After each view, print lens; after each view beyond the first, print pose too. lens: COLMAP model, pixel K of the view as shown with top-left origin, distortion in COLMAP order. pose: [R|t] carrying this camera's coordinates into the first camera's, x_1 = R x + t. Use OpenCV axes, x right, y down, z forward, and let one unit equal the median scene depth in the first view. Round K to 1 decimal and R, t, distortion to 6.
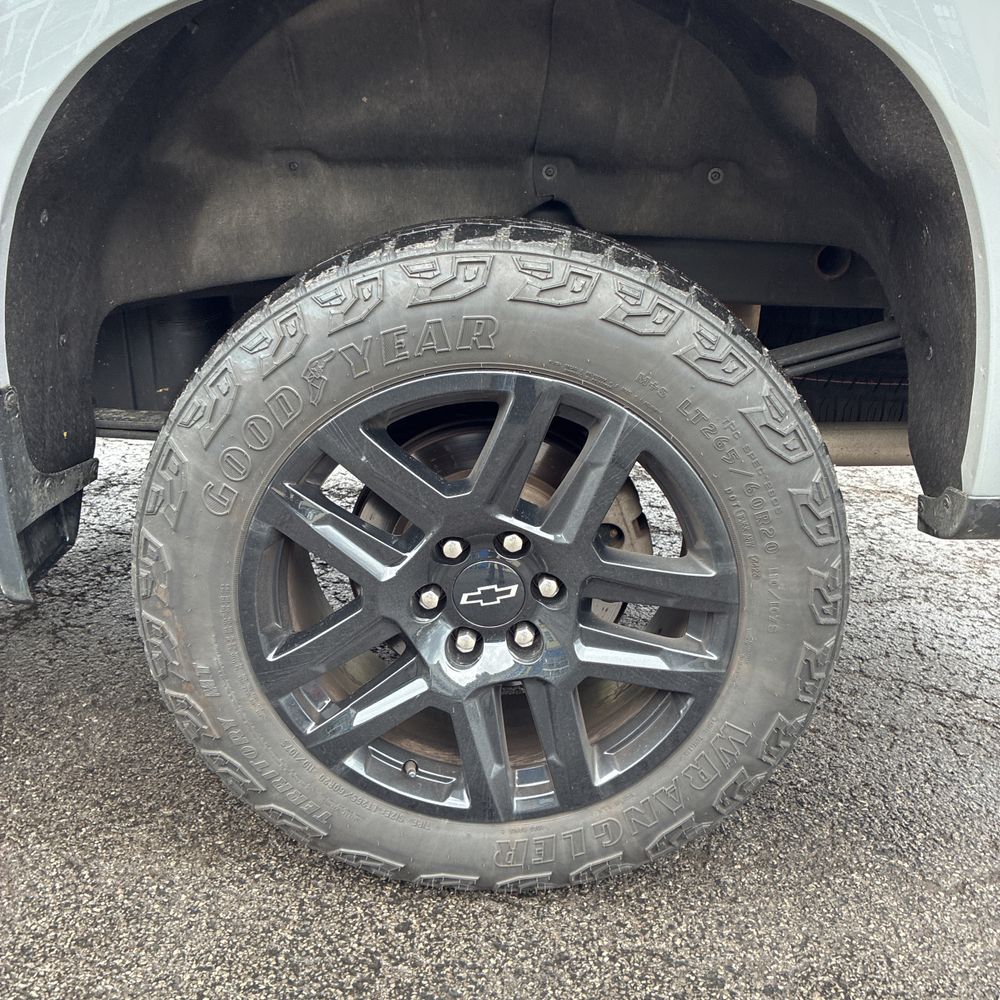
lens RADIAL K [[1013.8, 0, 491.9], [0, 1013.8, 491.8], [0, 0, 1]] dist [0.028640, 0.000000]
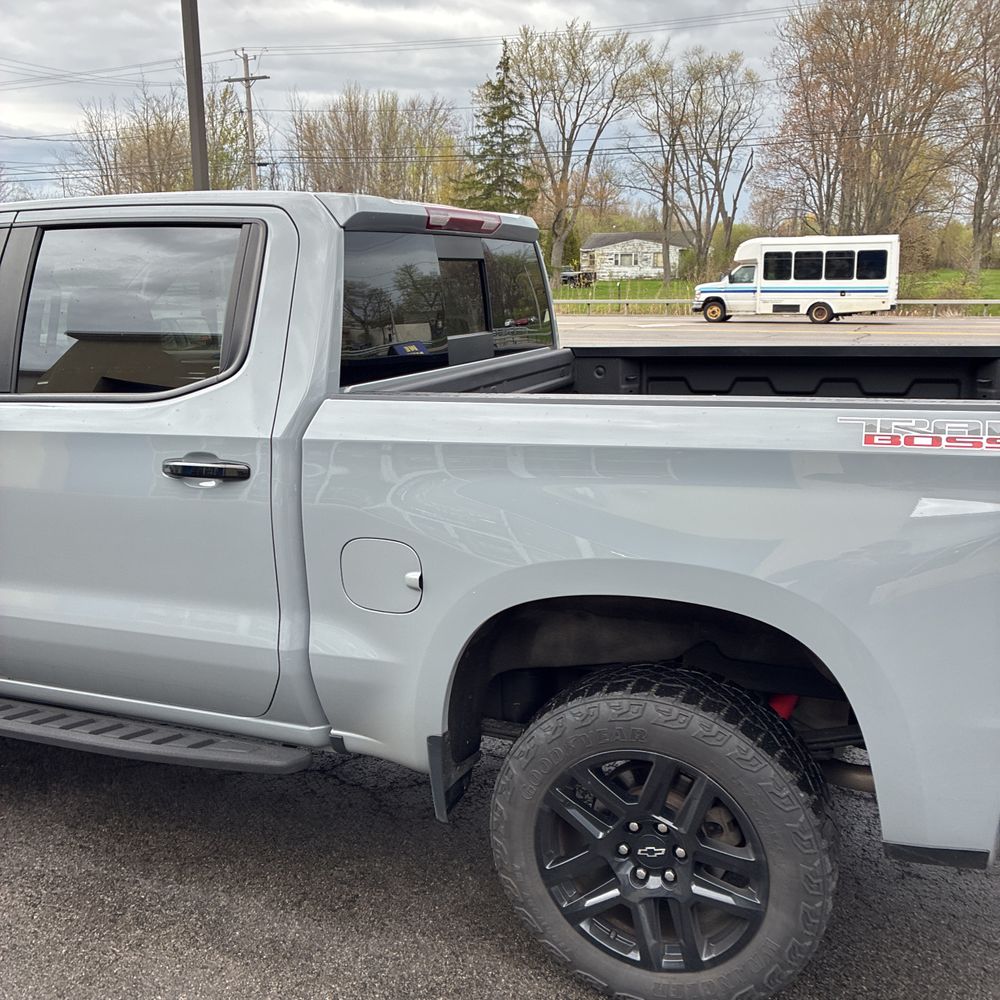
lens RADIAL K [[1013.8, 0, 509.7], [0, 1013.8, 493.3], [0, 0, 1]] dist [0.028640, 0.000000]
pose [[0.935620, 0.023547, -0.352223, 0.440105], [-0.074136, 0.988628, -0.130839, -0.325566], [0.345137, 0.148528, 0.926725, -1.118552]]
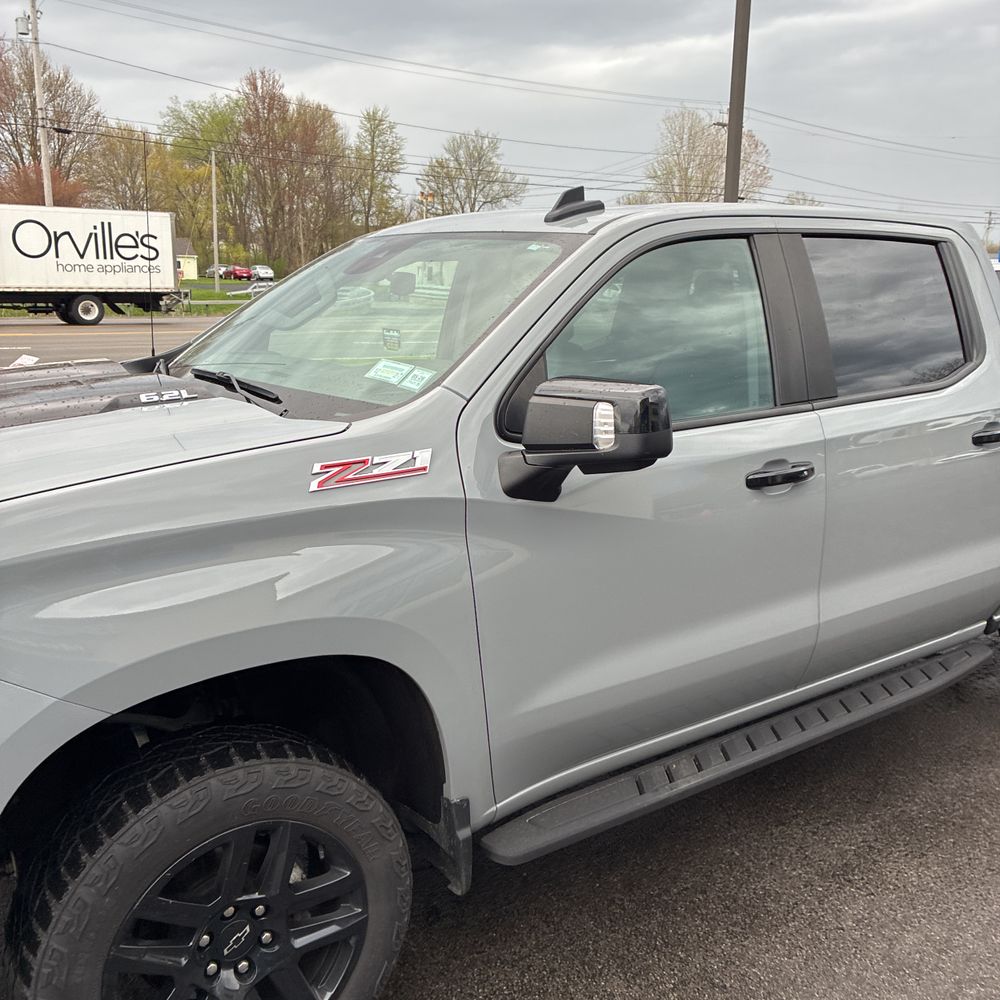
lens RADIAL K [[1013.8, 0, 495.8], [0, 1013.8, 500.9], [0, 0, 1]] dist [0.028640, 0.000000]
pose [[0.801879, -0.164214, 0.574477, -3.827771], [0.229117, 0.972500, -0.041822, -0.645009], [-0.551811, 0.165158, 0.817452, -0.824420]]
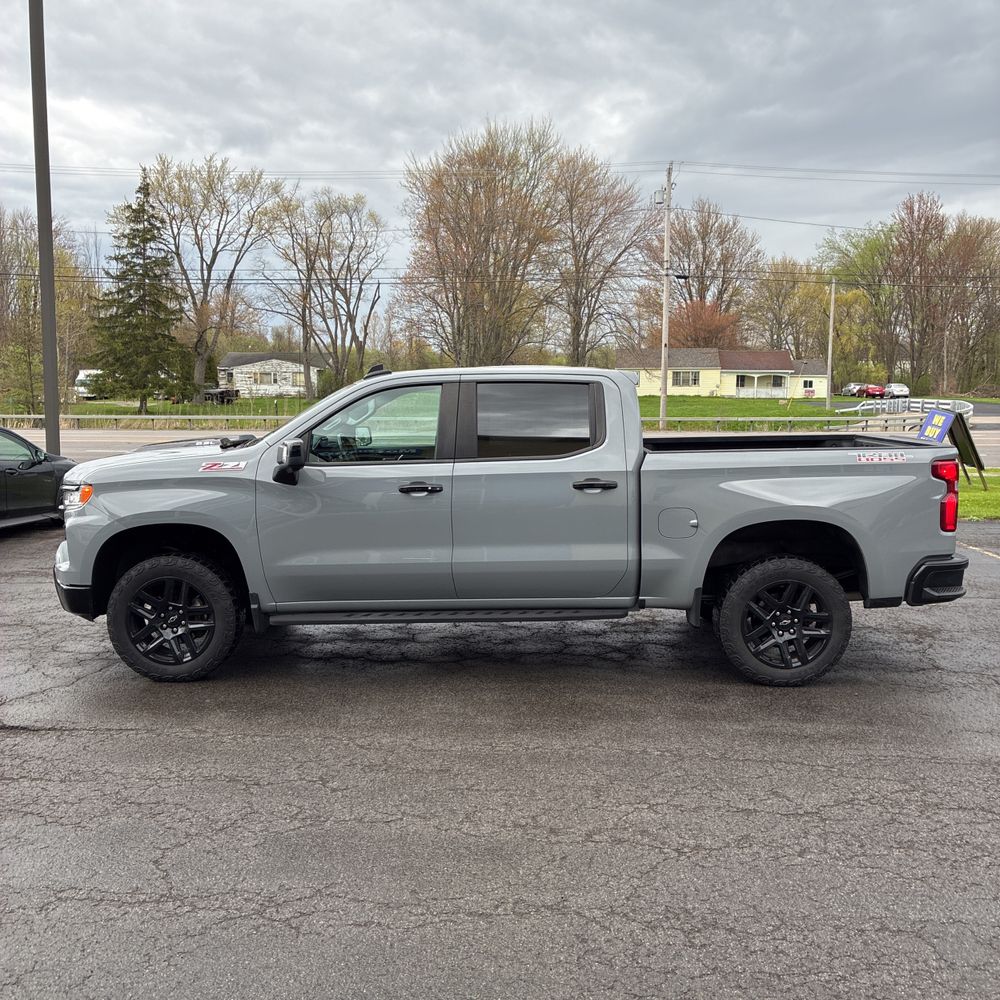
lens RADIAL K [[1013.8, 0, 492.3], [0, 1013.8, 501.9], [0, 0, 1]] dist [0.028640, 0.000000]
pose [[0.999043, -0.043738, -0.000282, -1.527389], [0.042401, 0.970041, -0.239214, 0.707688], [0.010737, 0.238973, 0.970967, -4.407275]]
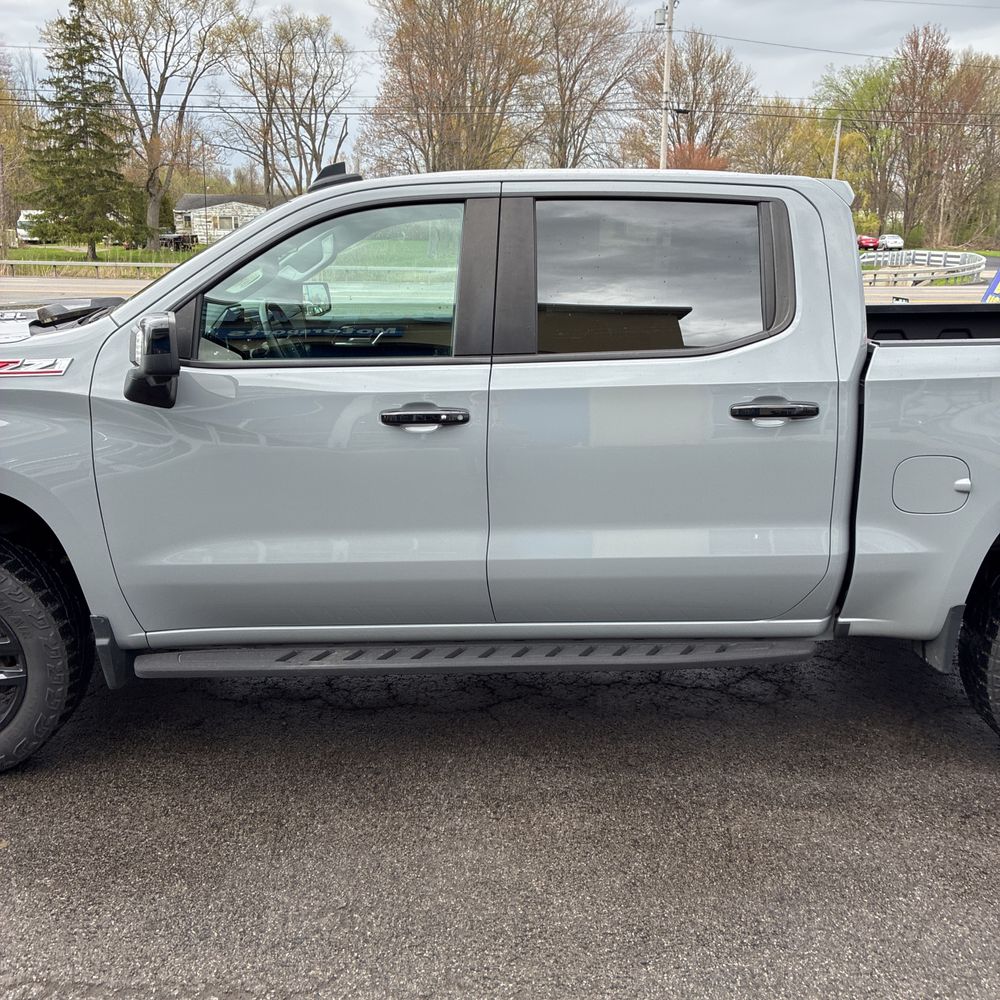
lens RADIAL K [[1013.8, 0, 508.2], [0, 1013.8, 495.0], [0, 0, 1]] dist [0.028640, 0.000000]
pose [[0.998410, -0.044390, 0.034737, -1.787155], [0.047754, 0.993544, -0.102905, -0.160903], [-0.029945, 0.104400, 0.994084, -1.884077]]
